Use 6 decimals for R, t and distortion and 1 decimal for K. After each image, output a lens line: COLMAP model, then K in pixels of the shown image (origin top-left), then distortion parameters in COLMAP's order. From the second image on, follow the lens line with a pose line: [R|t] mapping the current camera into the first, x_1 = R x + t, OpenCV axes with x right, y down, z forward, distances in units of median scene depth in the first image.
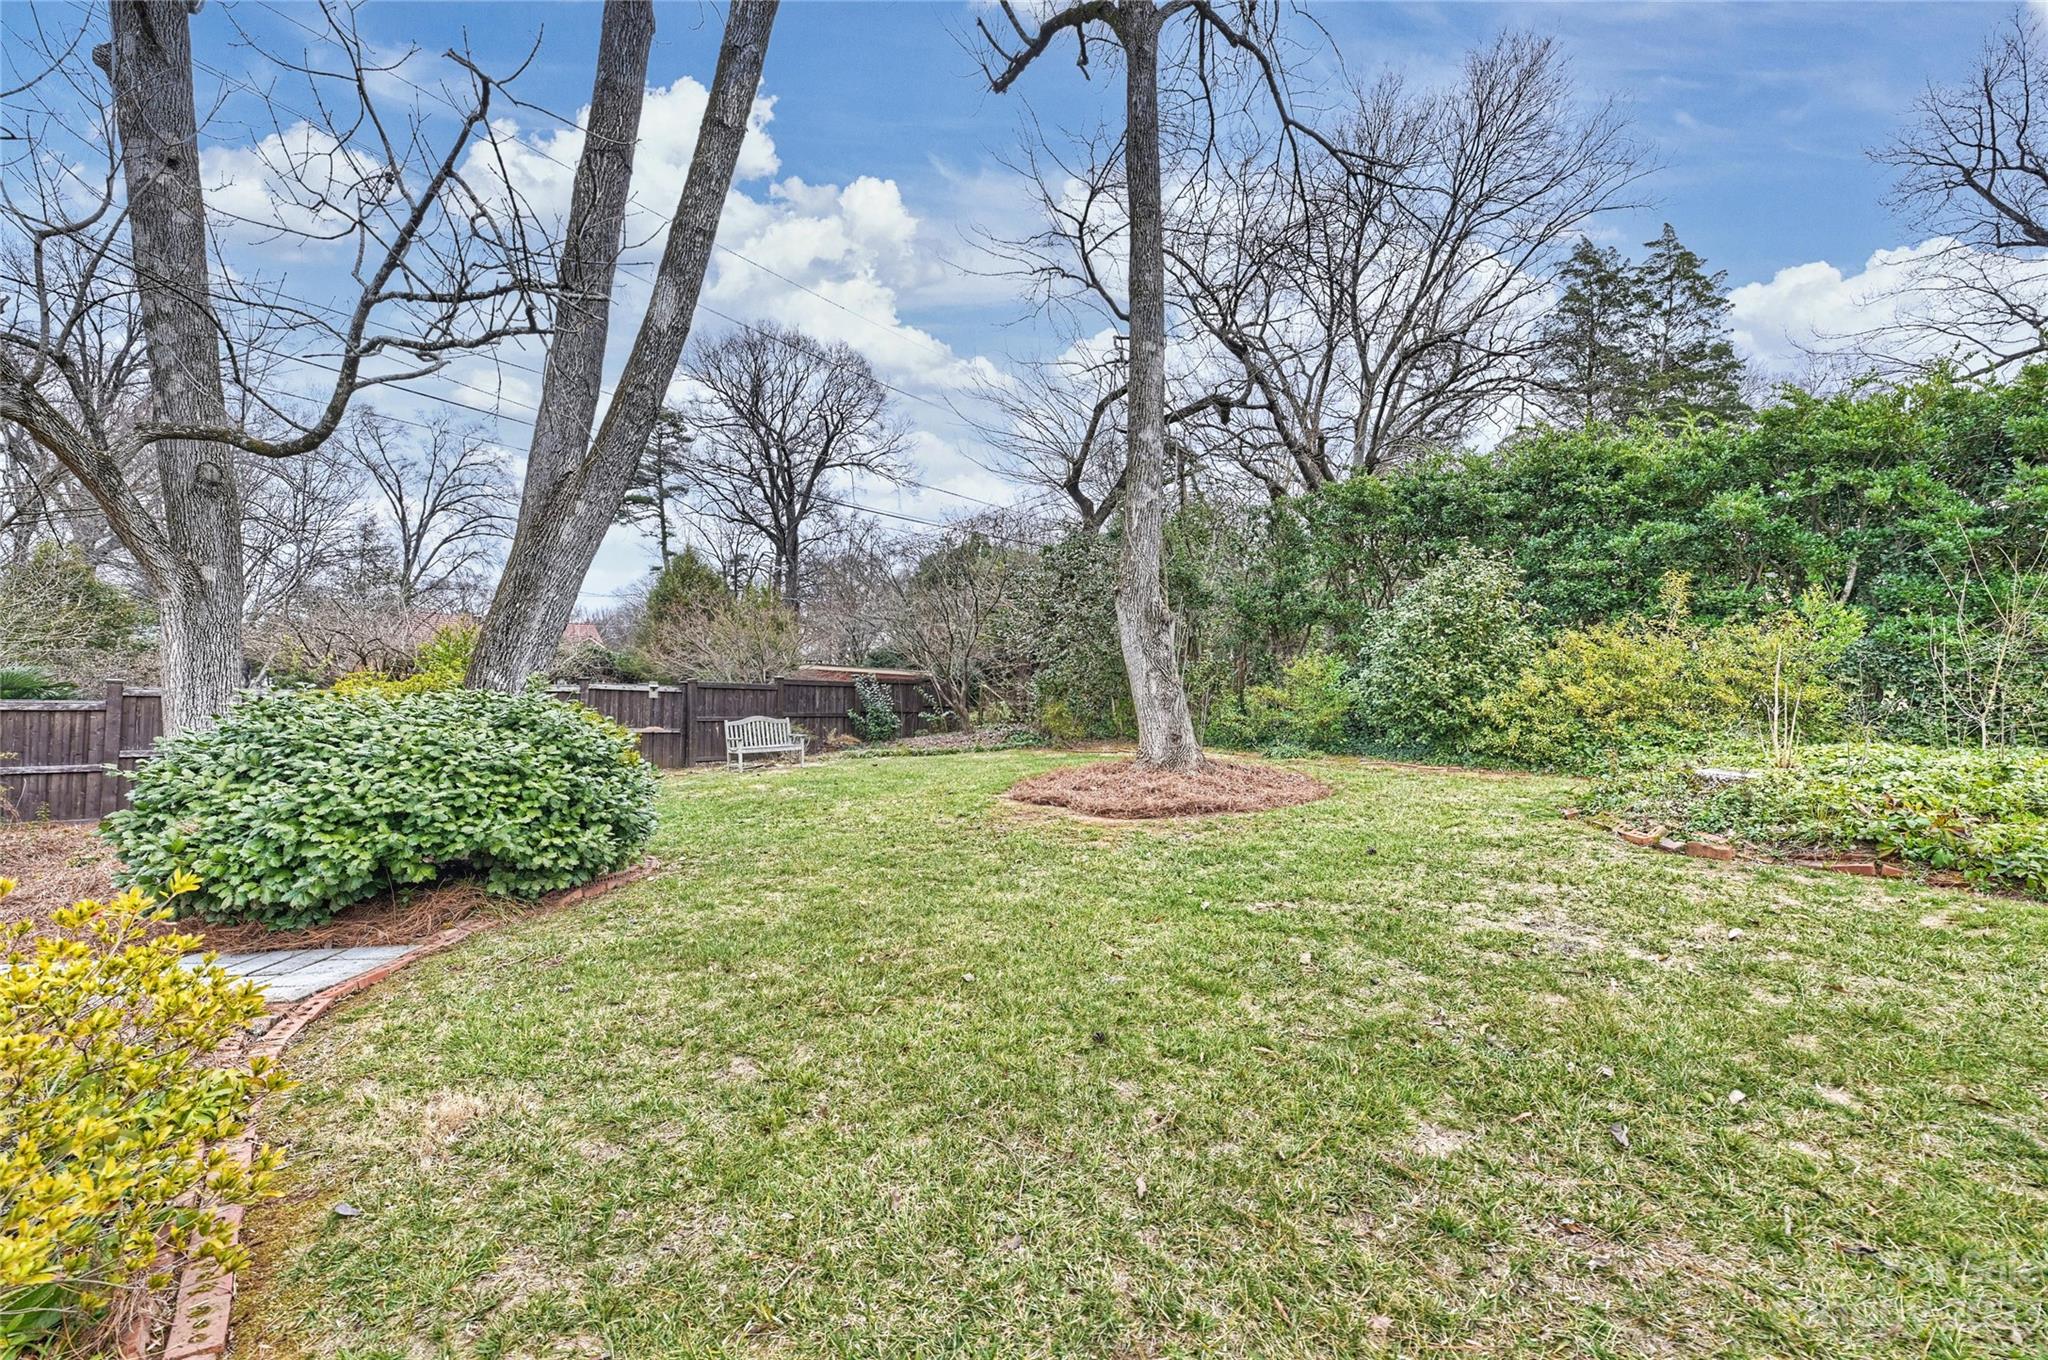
lens RADIAL K [[815.5, 0, 1025.3], [0, 815.5, 681.3], [0, 0, 1]] dist [-0.001109, 0.000306]
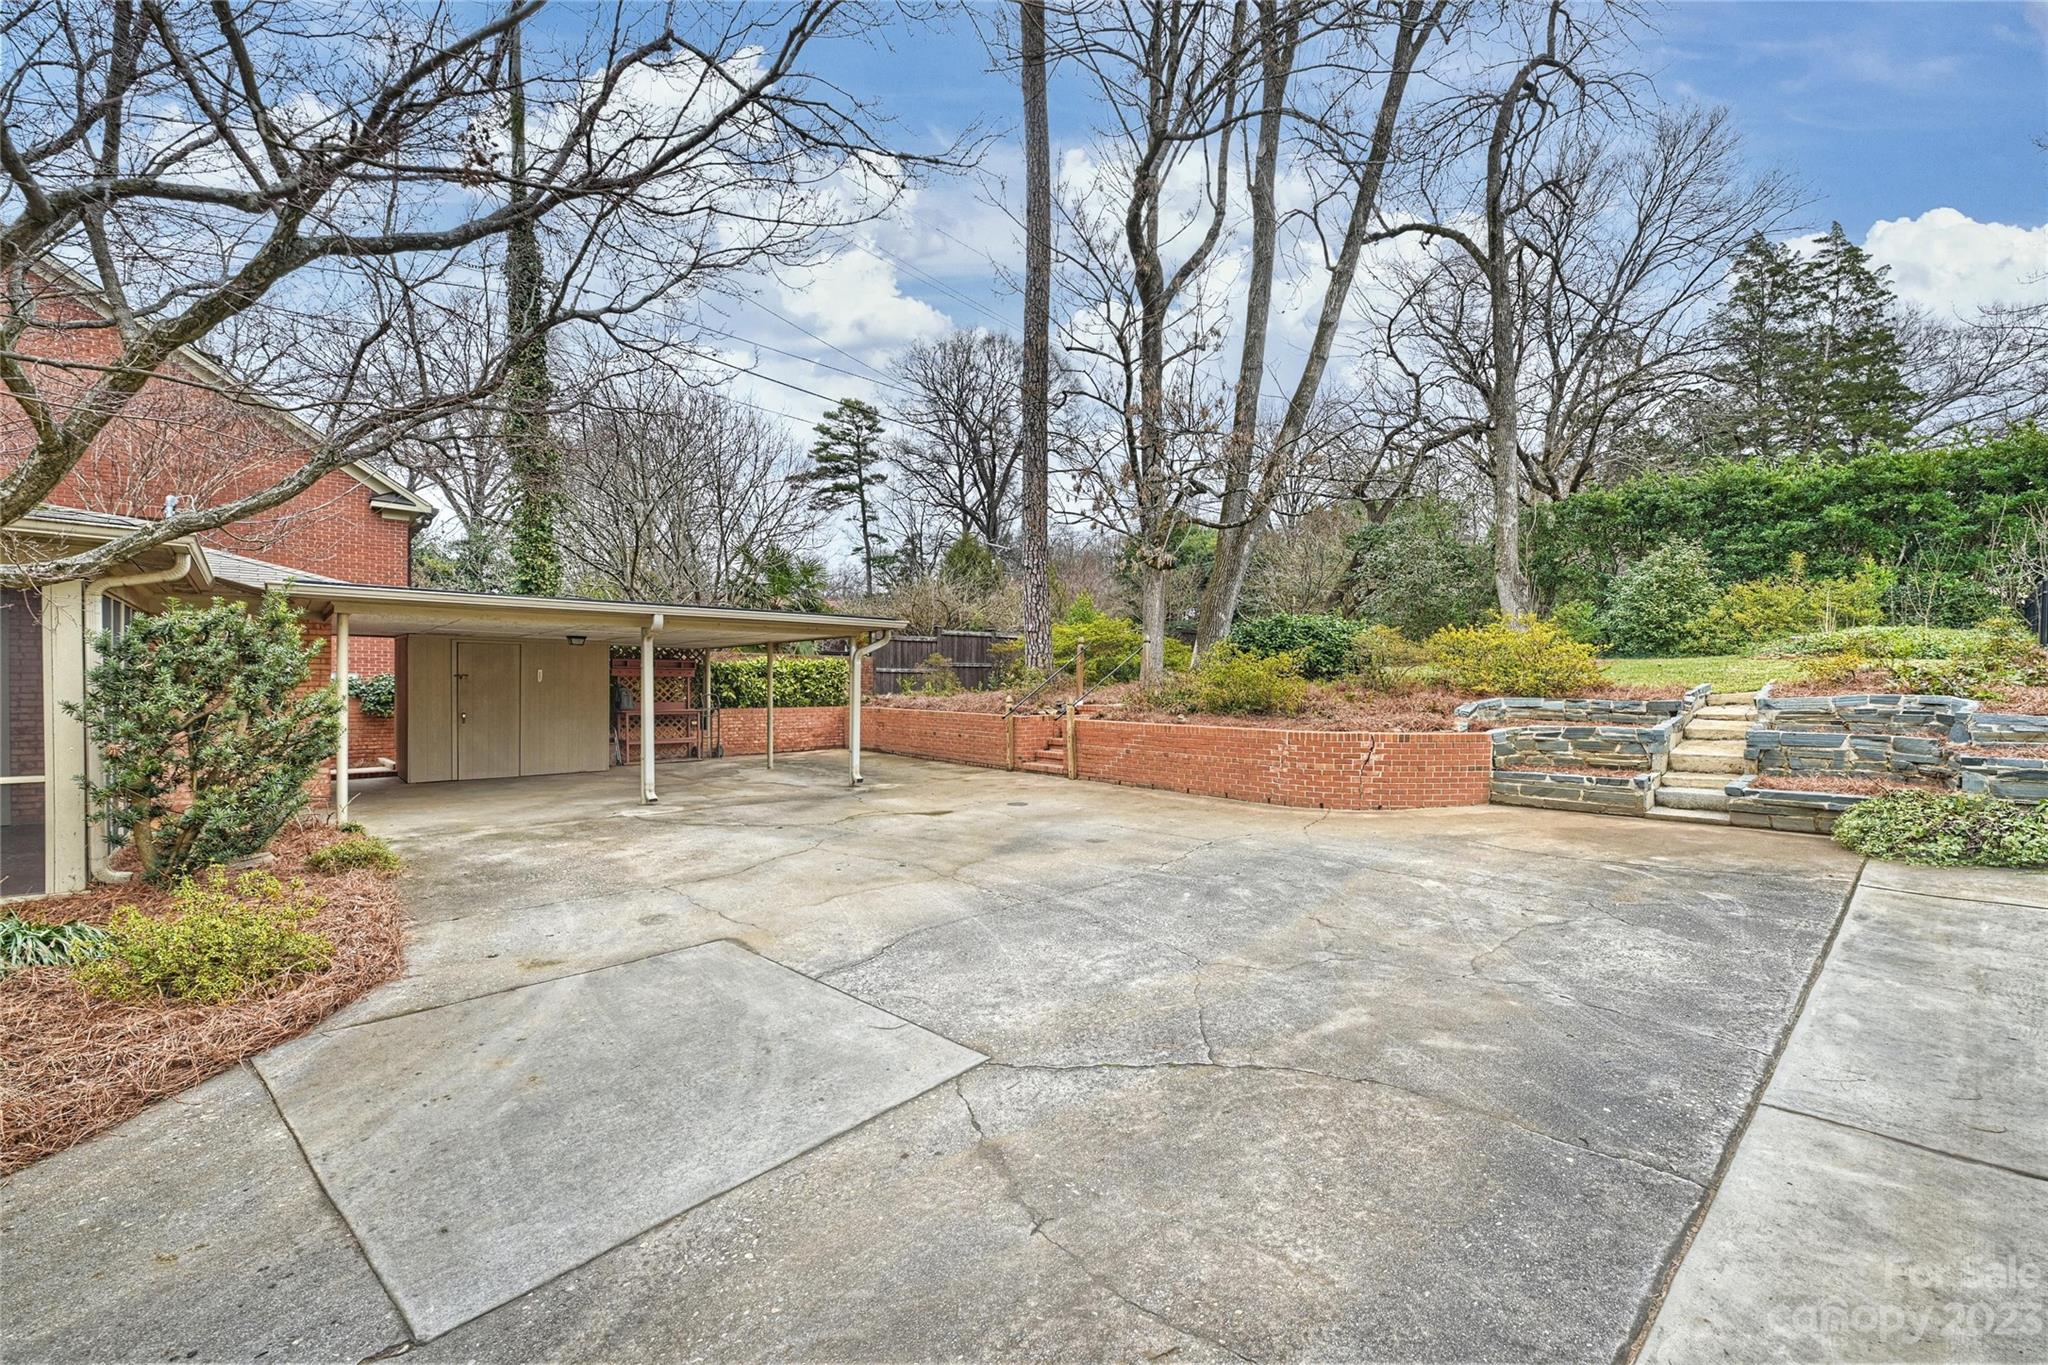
lens RADIAL K [[894.4, 0, 1011.8], [0, 894.4, 691.9], [0, 0, 1]] dist [0.001703, 0.000409]
pose [[0.995845, -0.011446, -0.090339, -0.656242], [0.014851, 0.999201, 0.037109, 0.067886], [0.089842, -0.038296, 0.995220, -0.977902]]
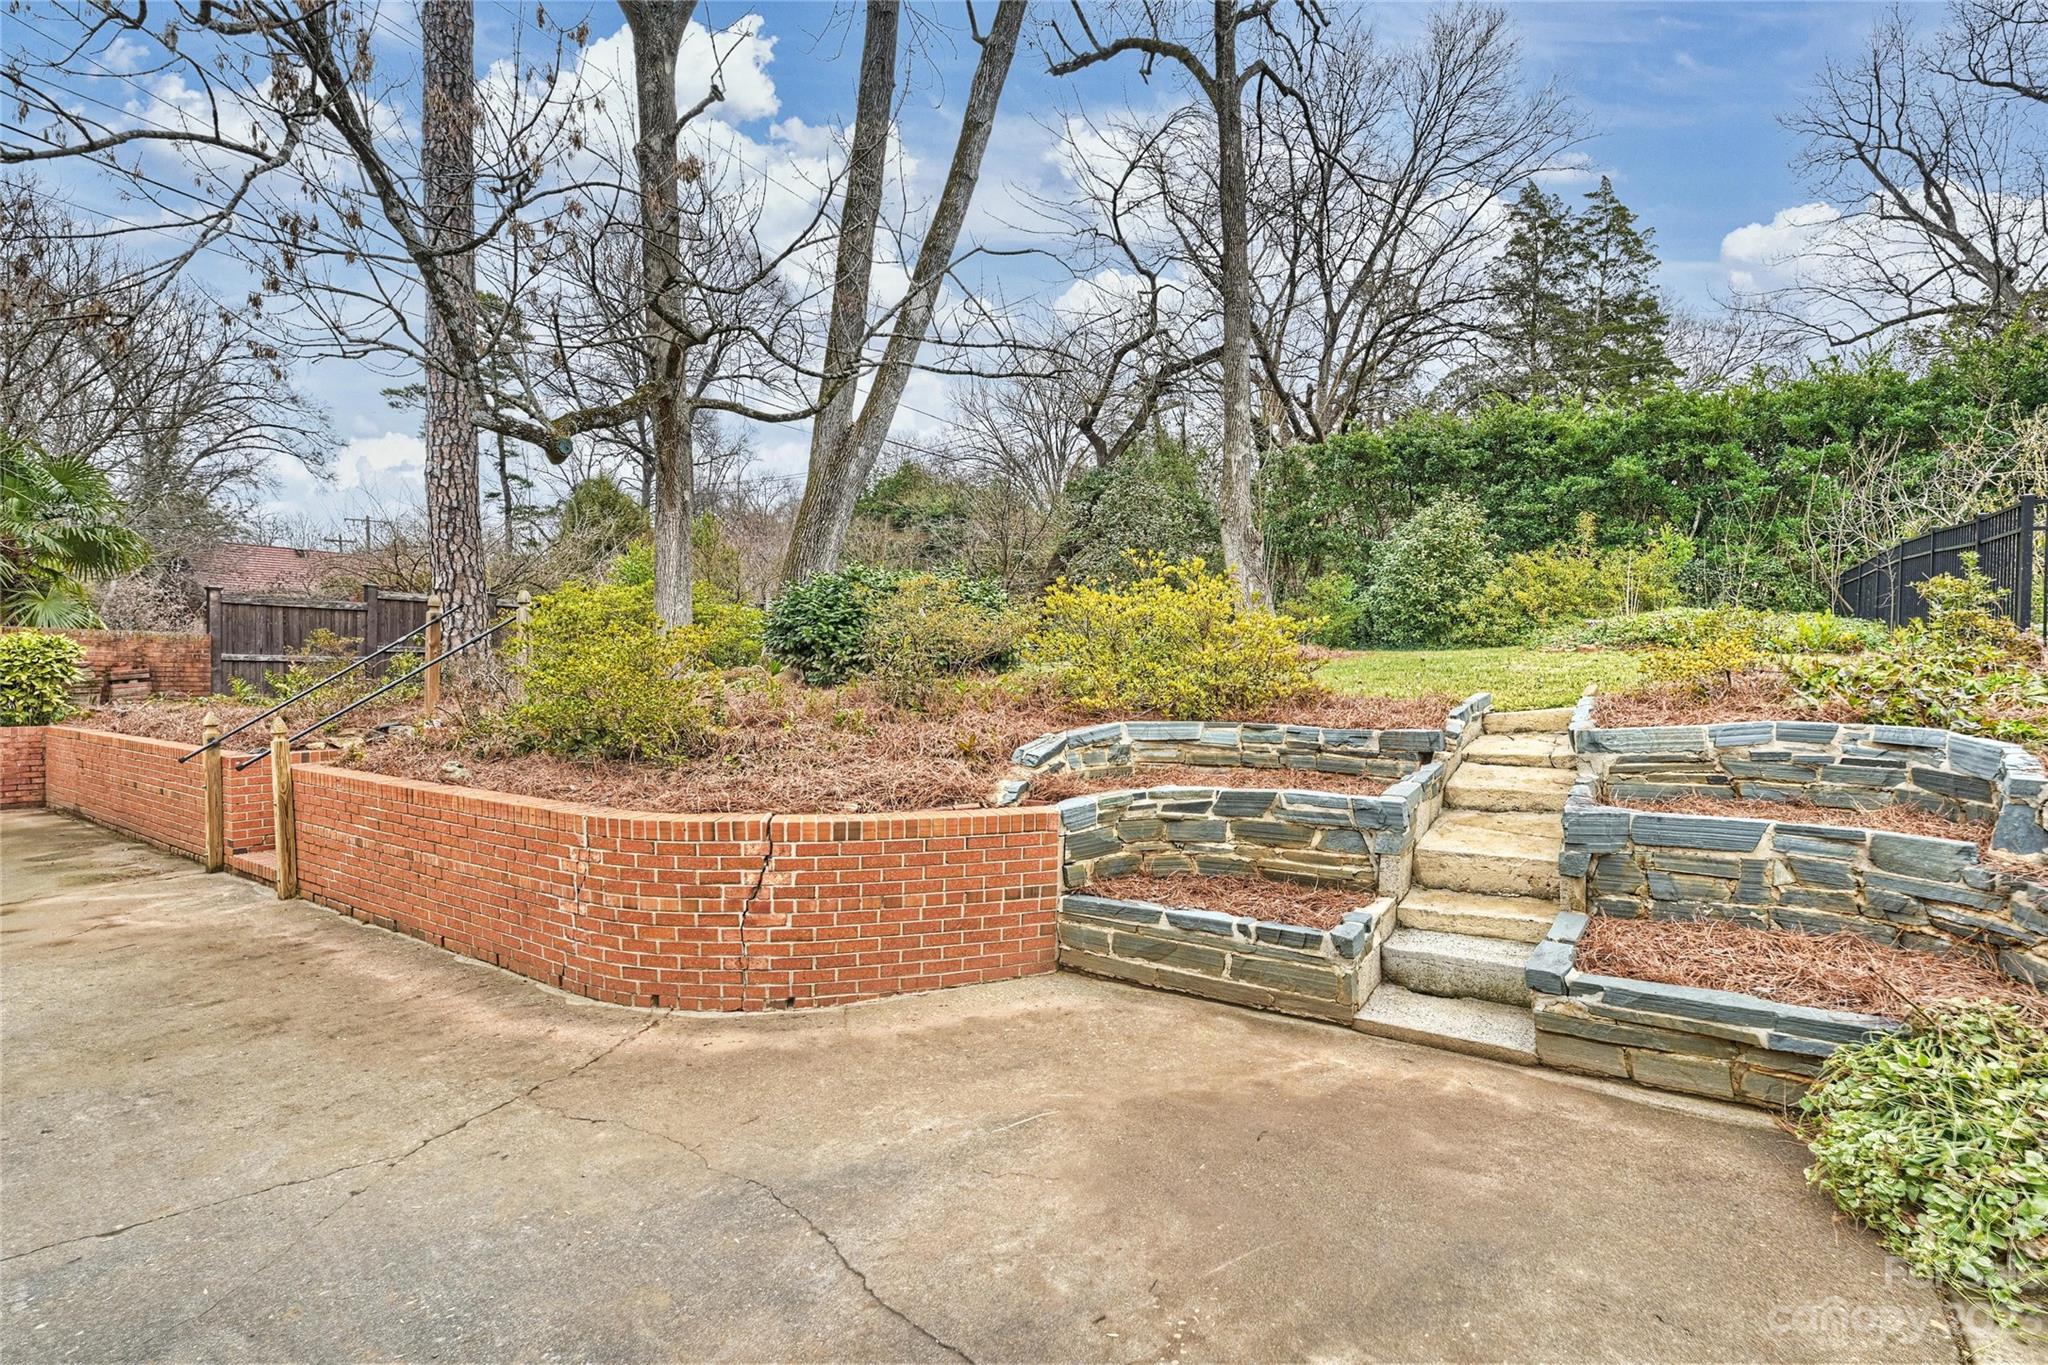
lens RADIAL K [[1019.3, 0, 1027.1], [0, 1019.3, 686.0], [0, 0, 1]] dist [0.000721, -0.000874]
pose [[0.988774, -0.009350, 0.149127, -0.357597], [0.003525, 0.999222, 0.039275, 0.077149], [-0.149378, -0.038308, 0.988038, -0.509597]]
